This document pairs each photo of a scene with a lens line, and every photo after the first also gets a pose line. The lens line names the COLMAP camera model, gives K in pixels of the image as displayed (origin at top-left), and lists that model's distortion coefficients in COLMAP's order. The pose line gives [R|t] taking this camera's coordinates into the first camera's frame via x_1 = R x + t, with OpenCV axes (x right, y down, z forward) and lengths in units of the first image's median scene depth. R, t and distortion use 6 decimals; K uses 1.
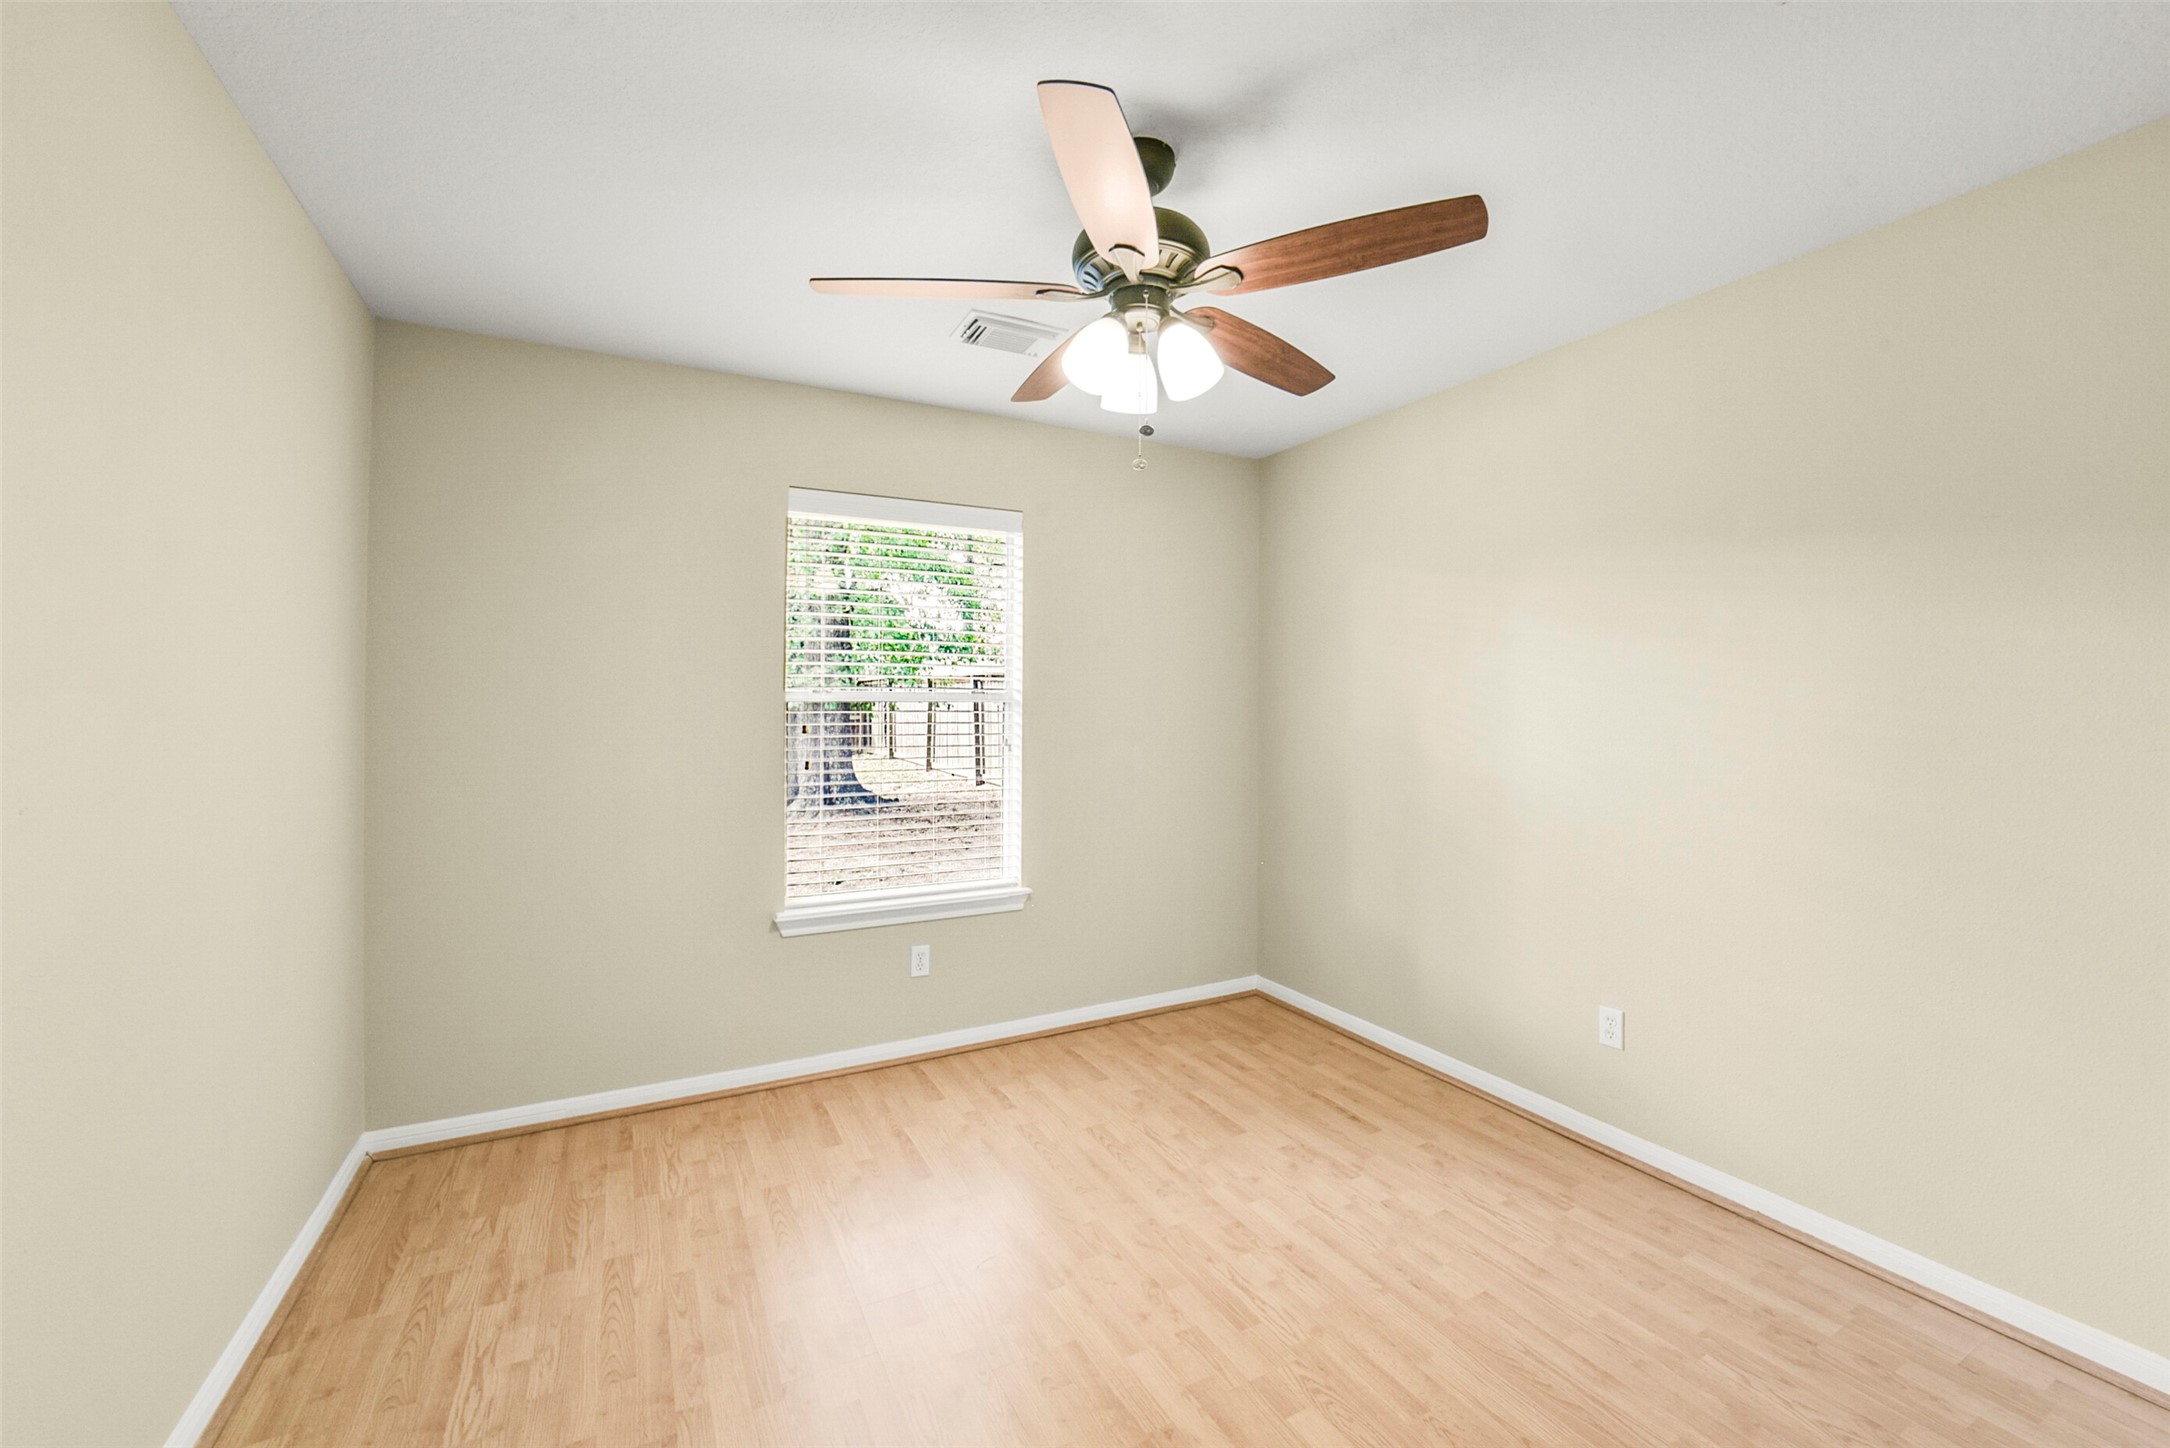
lens RADIAL K [[861.9, 0, 1080.7], [0, 861.9, 735.6], [0, 0, 1]] dist [-0.029344, 0.015946]
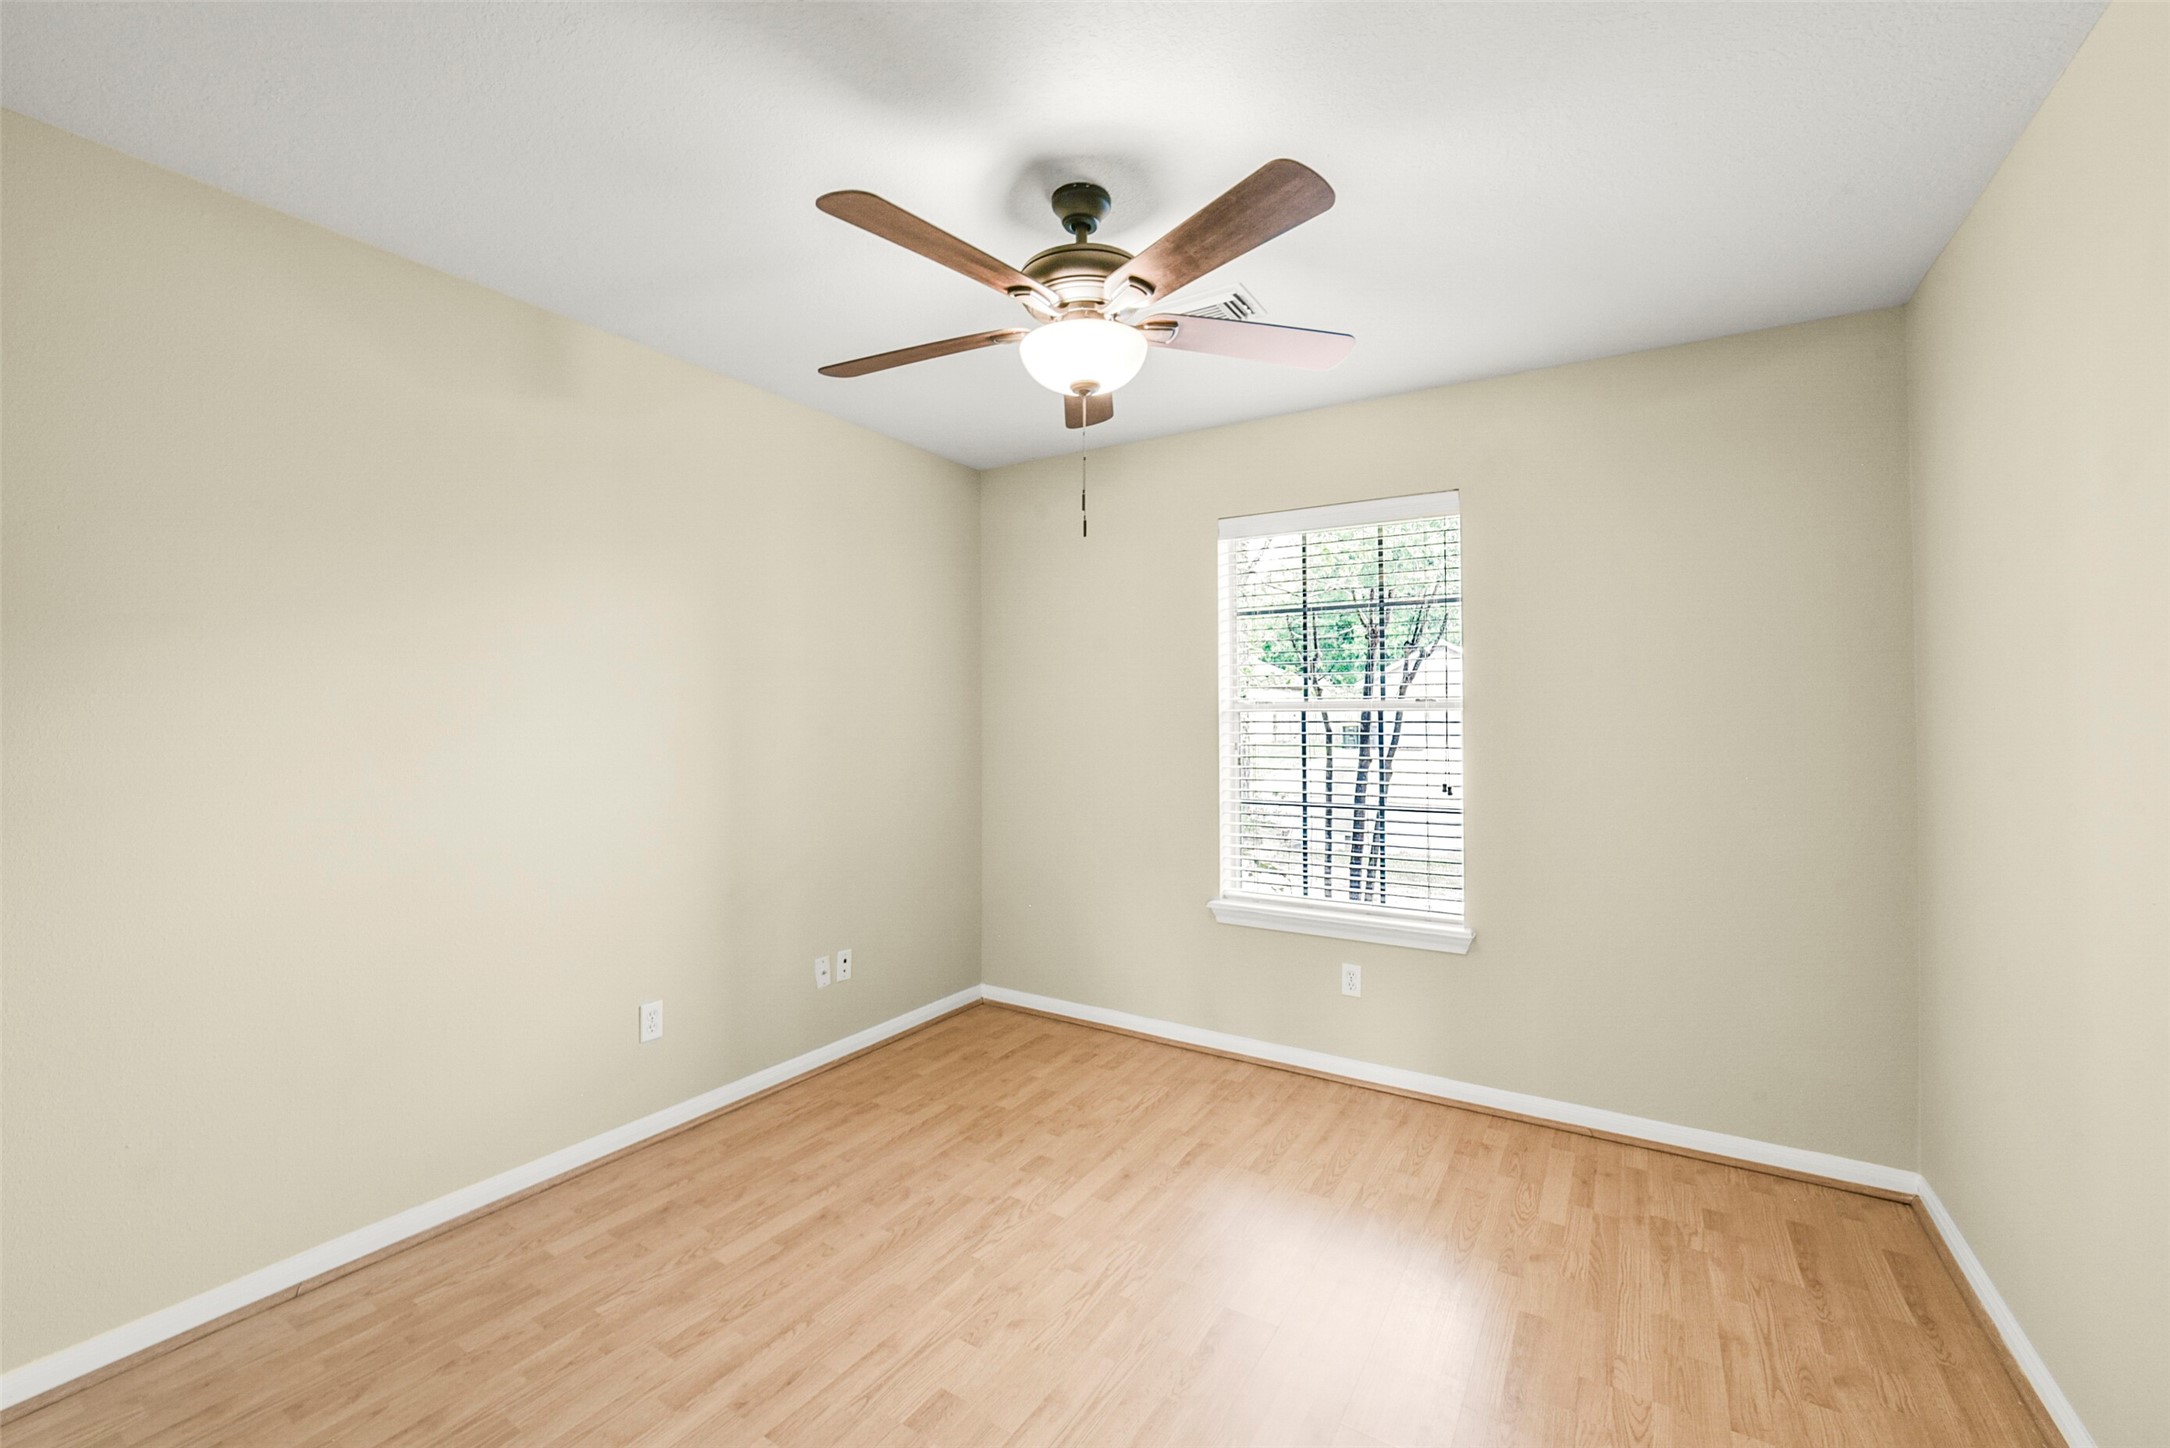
lens RADIAL K [[861.9, 0, 1080.7], [0, 861.9, 735.6], [0, 0, 1]] dist [-0.029344, 0.015946]
pose [[0.529729, 0.022723, -0.847863, 0.501105], [-0.029583, 0.999528, 0.008305, -0.011444], [0.847651, 0.020683, 0.530151, 0.249623]]
